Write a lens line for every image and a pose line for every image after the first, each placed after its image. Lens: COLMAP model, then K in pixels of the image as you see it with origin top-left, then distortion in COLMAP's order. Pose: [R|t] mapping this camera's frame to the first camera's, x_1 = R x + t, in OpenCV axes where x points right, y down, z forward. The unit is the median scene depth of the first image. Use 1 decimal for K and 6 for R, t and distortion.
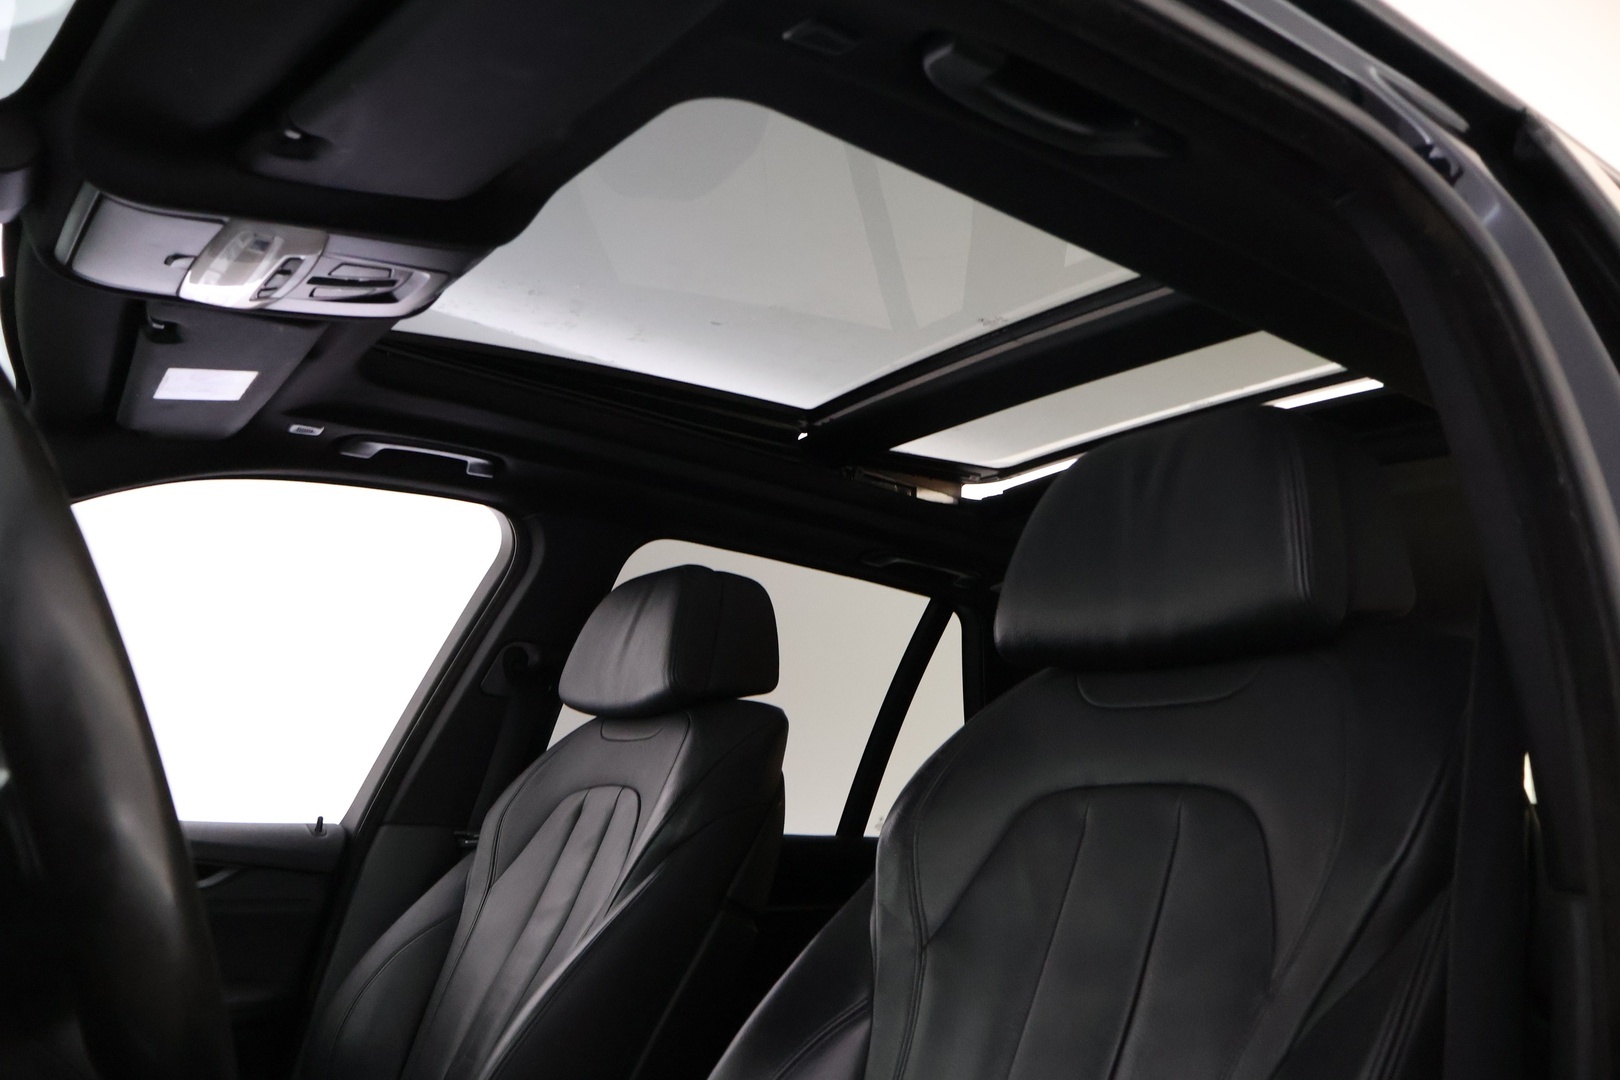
lens RADIAL K [[1392.5, 0, 812.7], [0, 1392.5, 518.6], [0, 0, 1]] dist [0.002737, 0.016447]
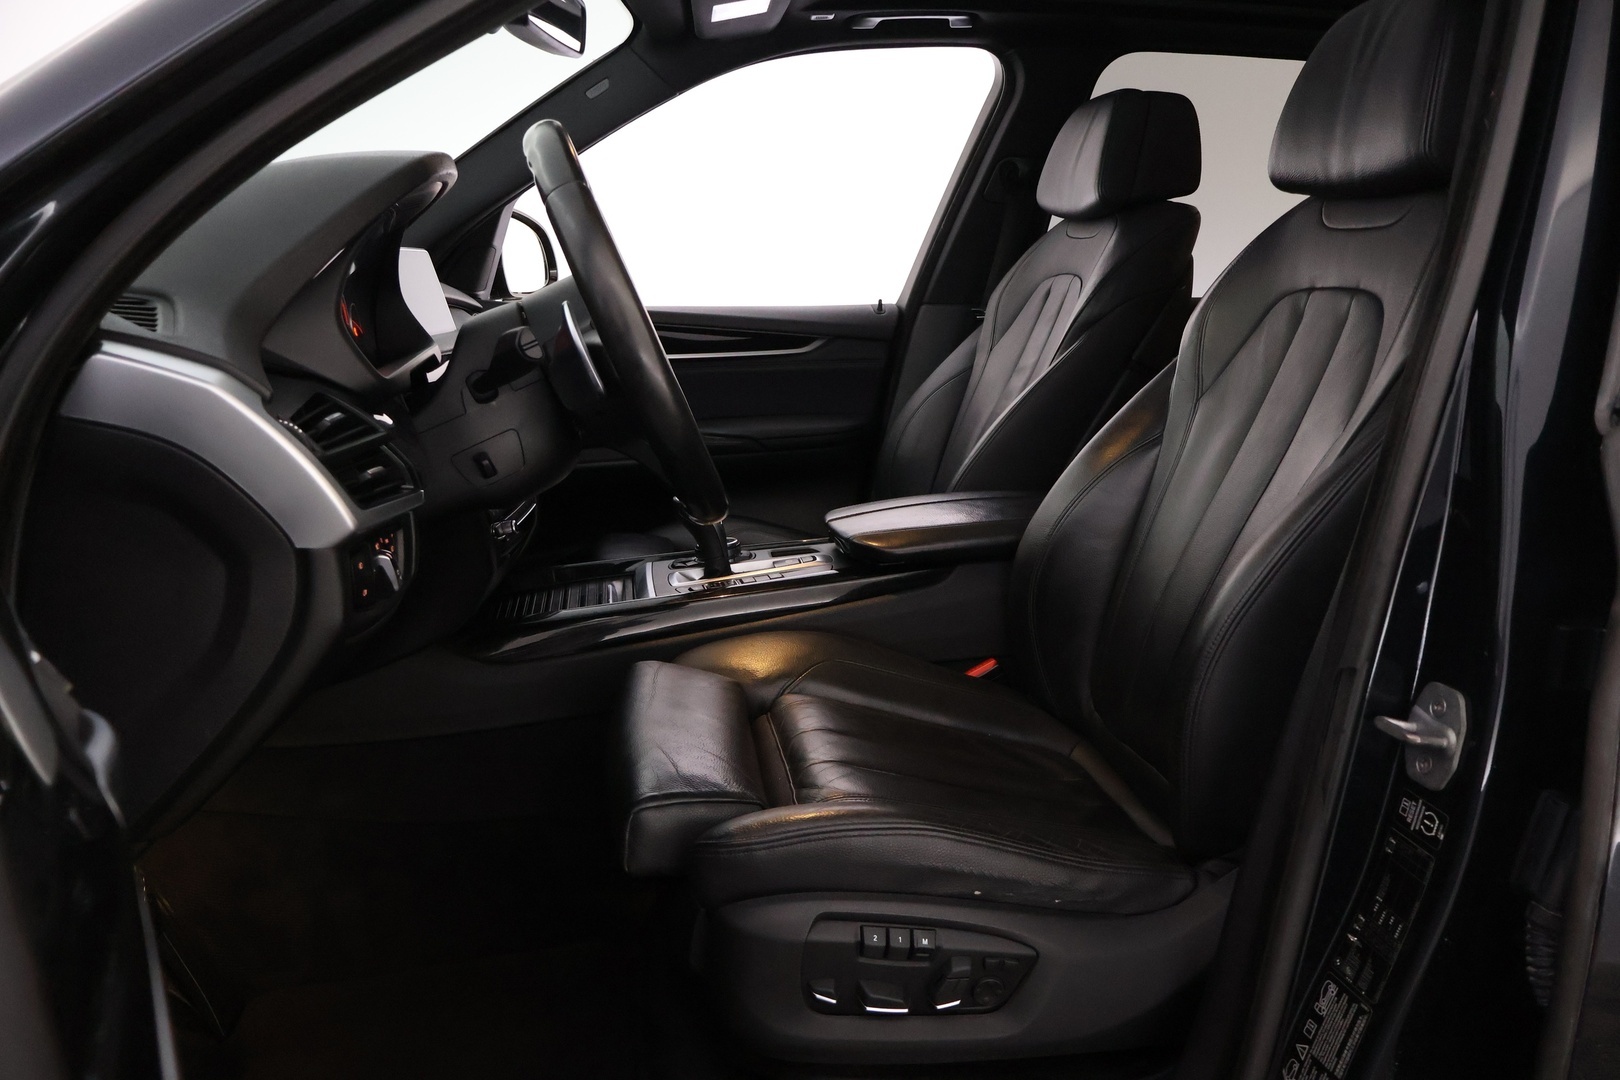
lens RADIAL K [[1392.5, 0, 812.7], [0, 1392.5, 518.6], [0, 0, 1]] dist [0.002737, 0.016447]
pose [[0.889281, 0.045440, -0.455099, 0.240418], [0.135517, 0.924190, 0.357082, -0.092991], [0.436824, -0.379220, 0.815707, -0.251025]]
